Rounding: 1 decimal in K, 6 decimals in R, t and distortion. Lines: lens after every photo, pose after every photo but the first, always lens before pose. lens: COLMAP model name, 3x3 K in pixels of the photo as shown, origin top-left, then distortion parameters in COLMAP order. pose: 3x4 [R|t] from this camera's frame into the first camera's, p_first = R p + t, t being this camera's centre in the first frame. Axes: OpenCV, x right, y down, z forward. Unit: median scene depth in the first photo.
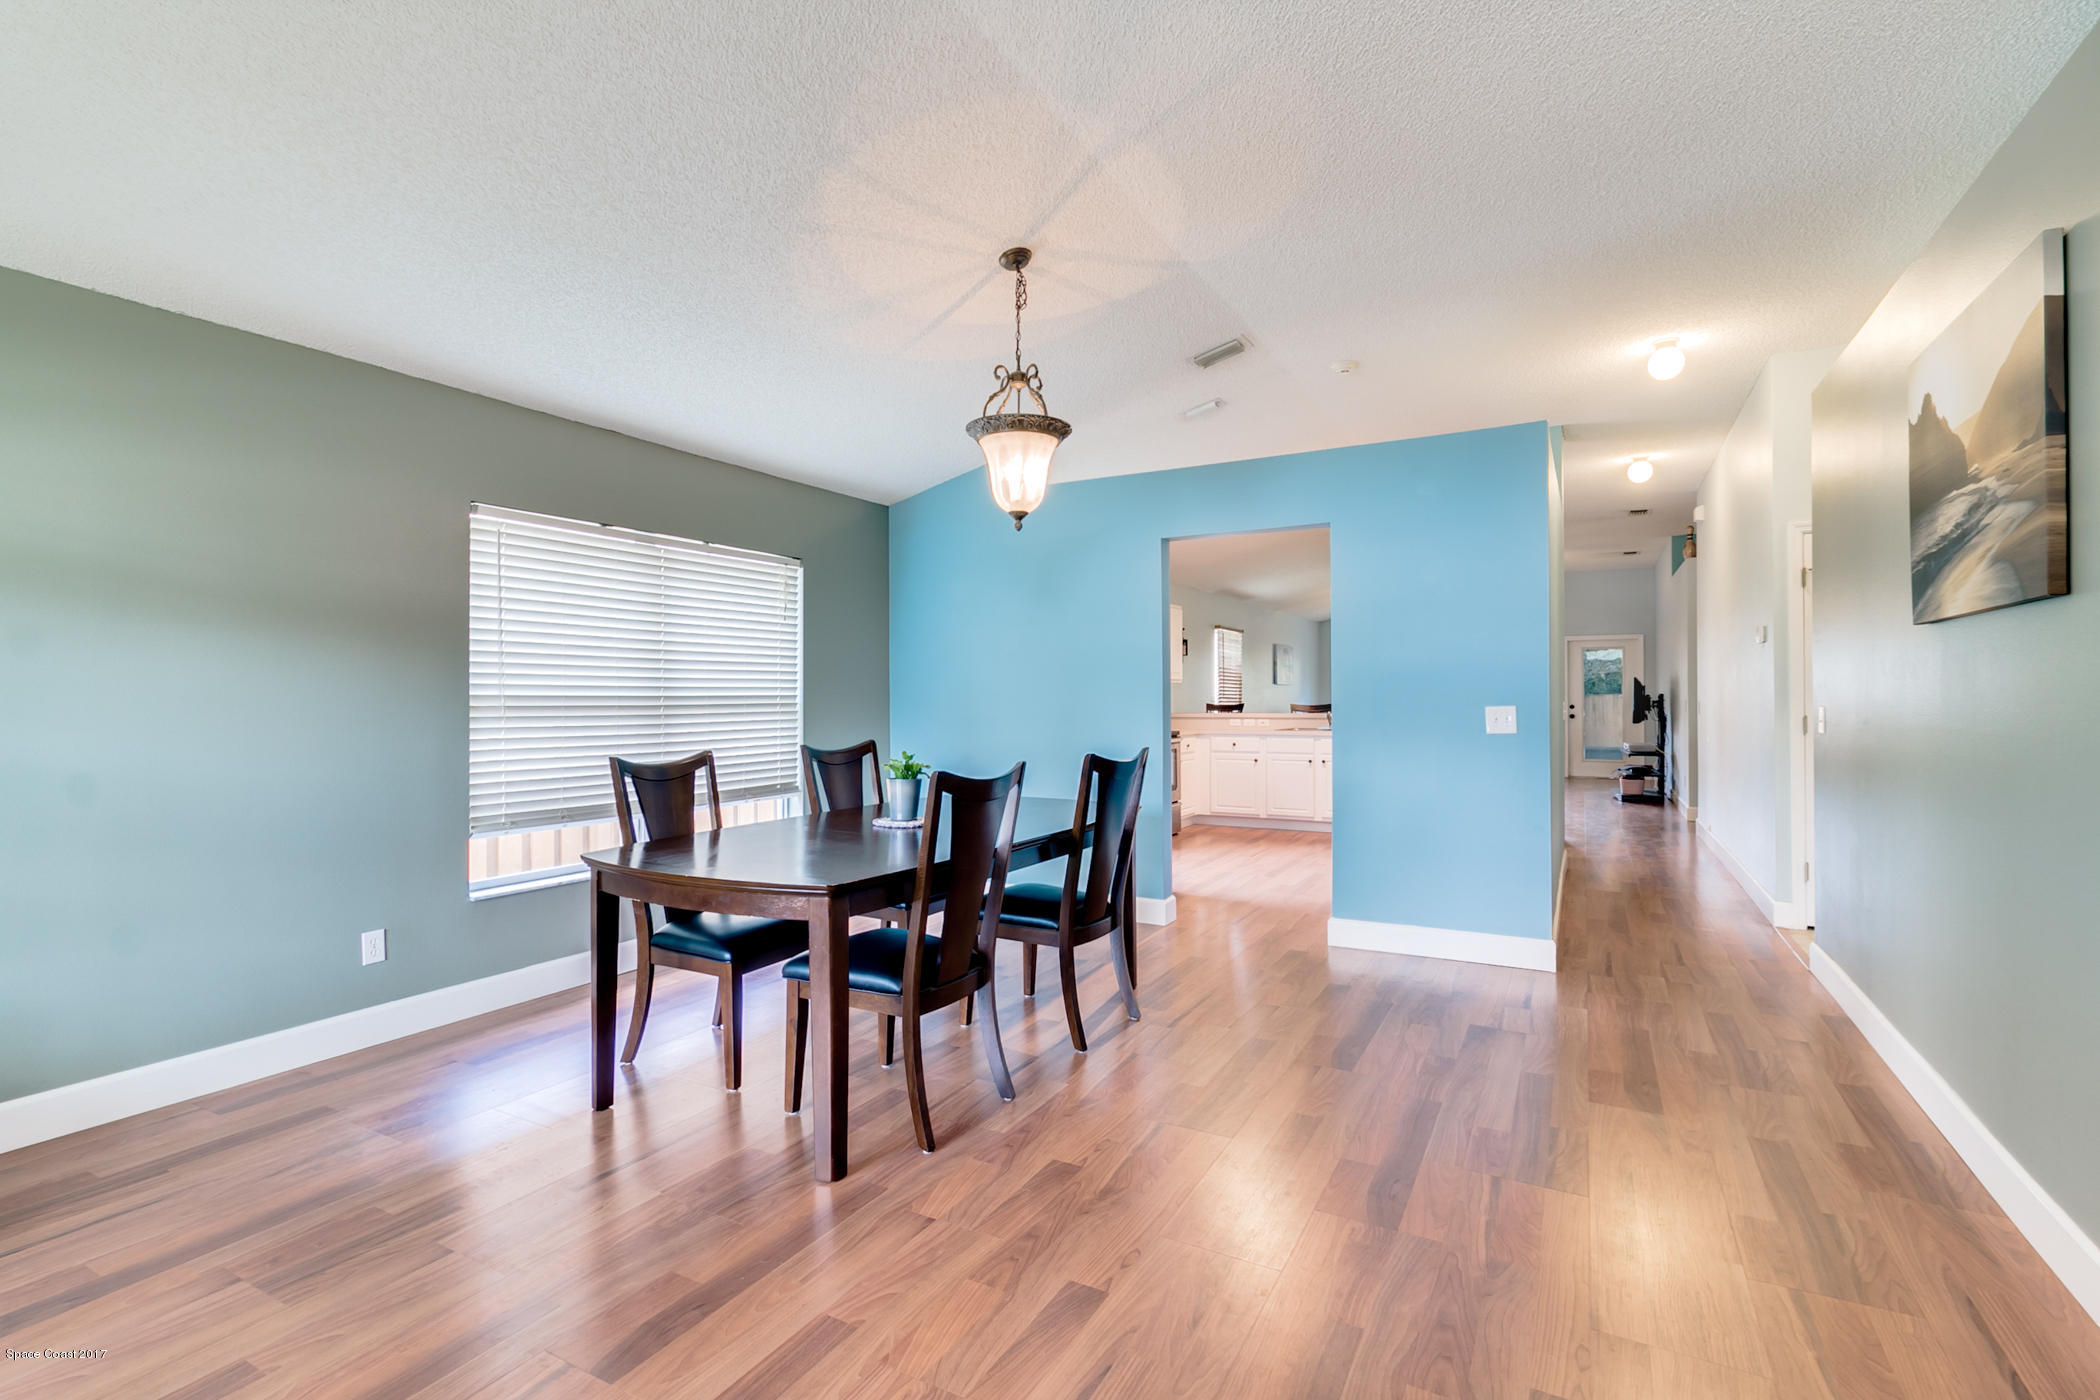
lens RADIAL K [[978.0, 0, 1033.7], [0, 978.0, 676.2], [0, 0, 1]] dist [0.001917, 0.000167]
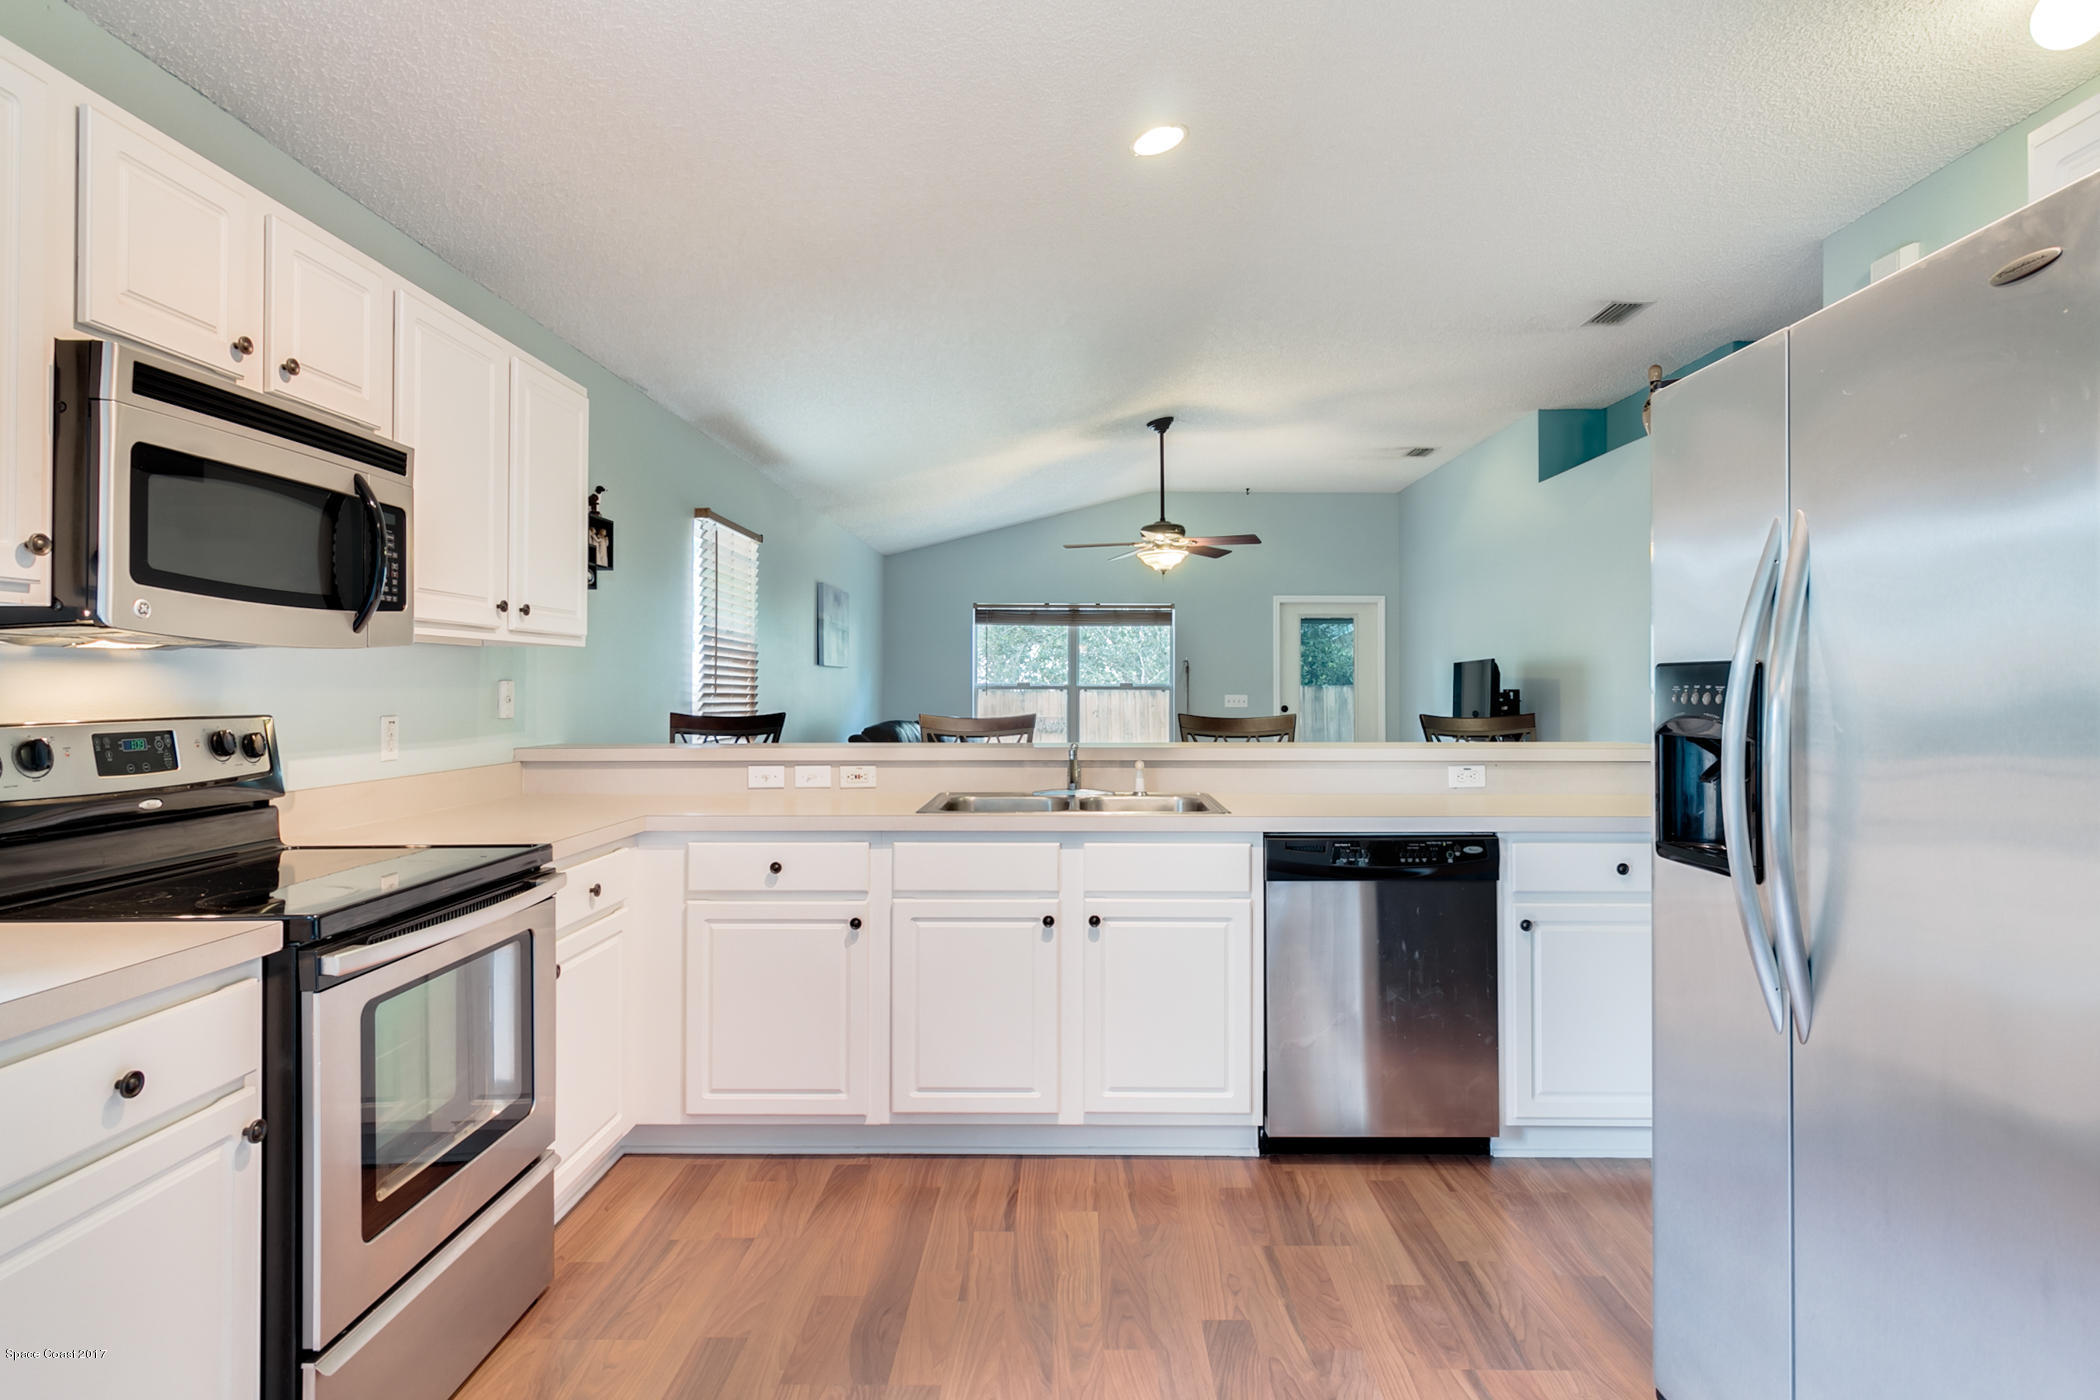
lens RADIAL K [[1161.7, 0, 1066.6], [0, 1161.7, 672.4], [0, 0, 1]] dist [0.004214, 0.000379]
pose [[0.871476, 0.011511, 0.490304, 0.232675], [-0.014412, 0.999894, 0.002142, 0.024315], [-0.490227, -0.008933, 0.871549, 1.378720]]
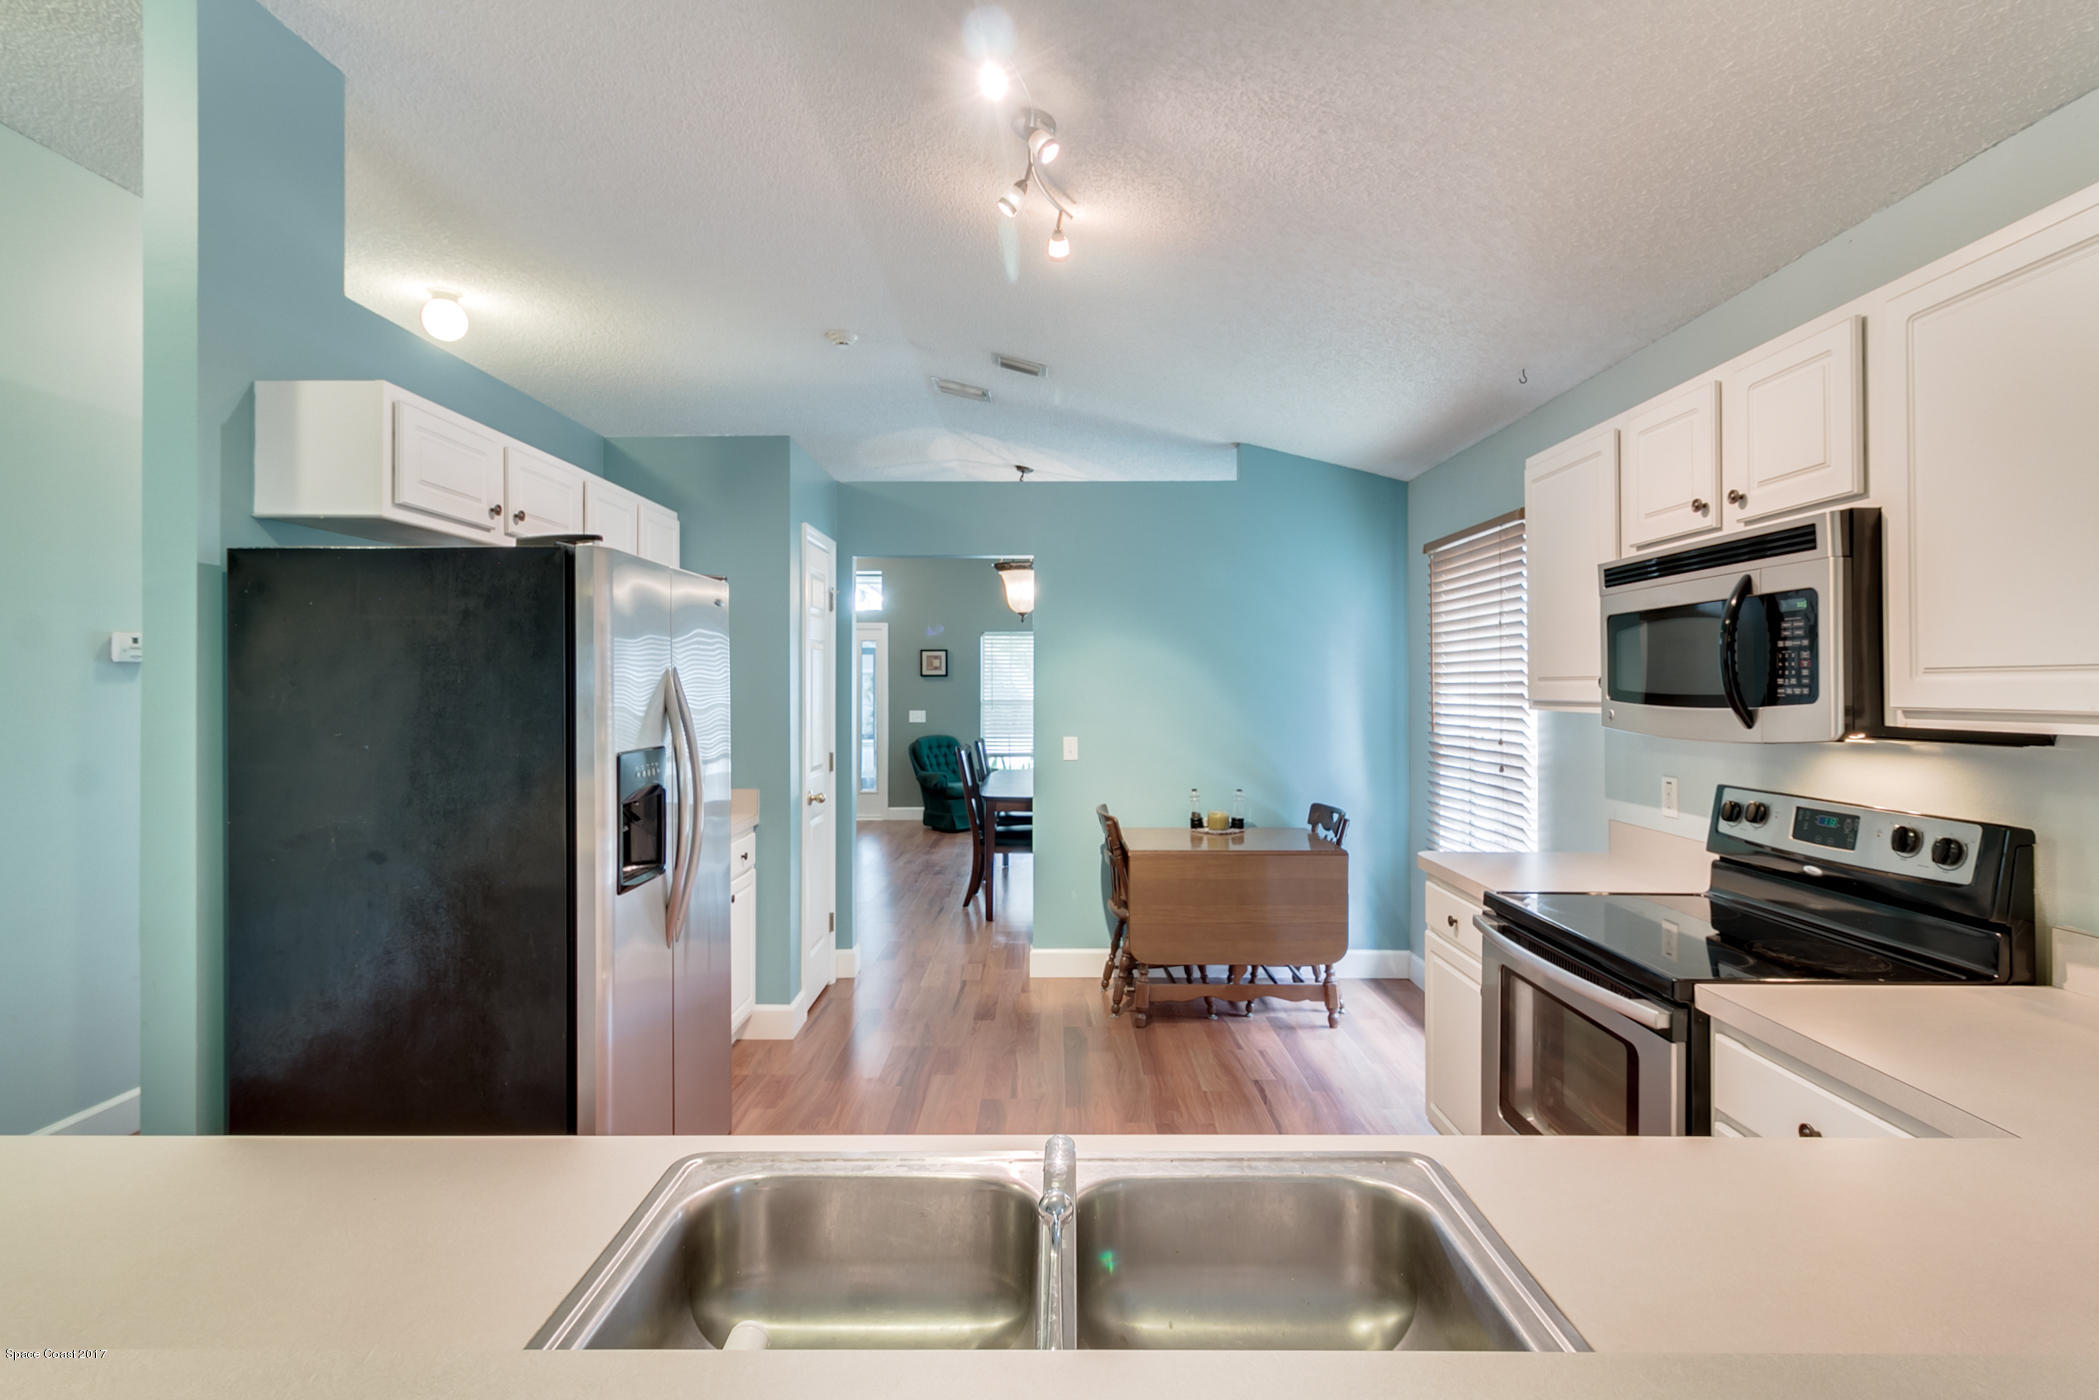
lens RADIAL K [[999.9, 0, 1046.0], [0, 999.9, 677.4], [0, 0, 1]] dist [0.000622, -0.000035]
pose [[-0.870765, 0.000852, -0.491698, 0.702936], [0.013842, 0.999645, -0.022780, -0.004259], [0.491504, -0.026642, -0.870468, 2.201181]]
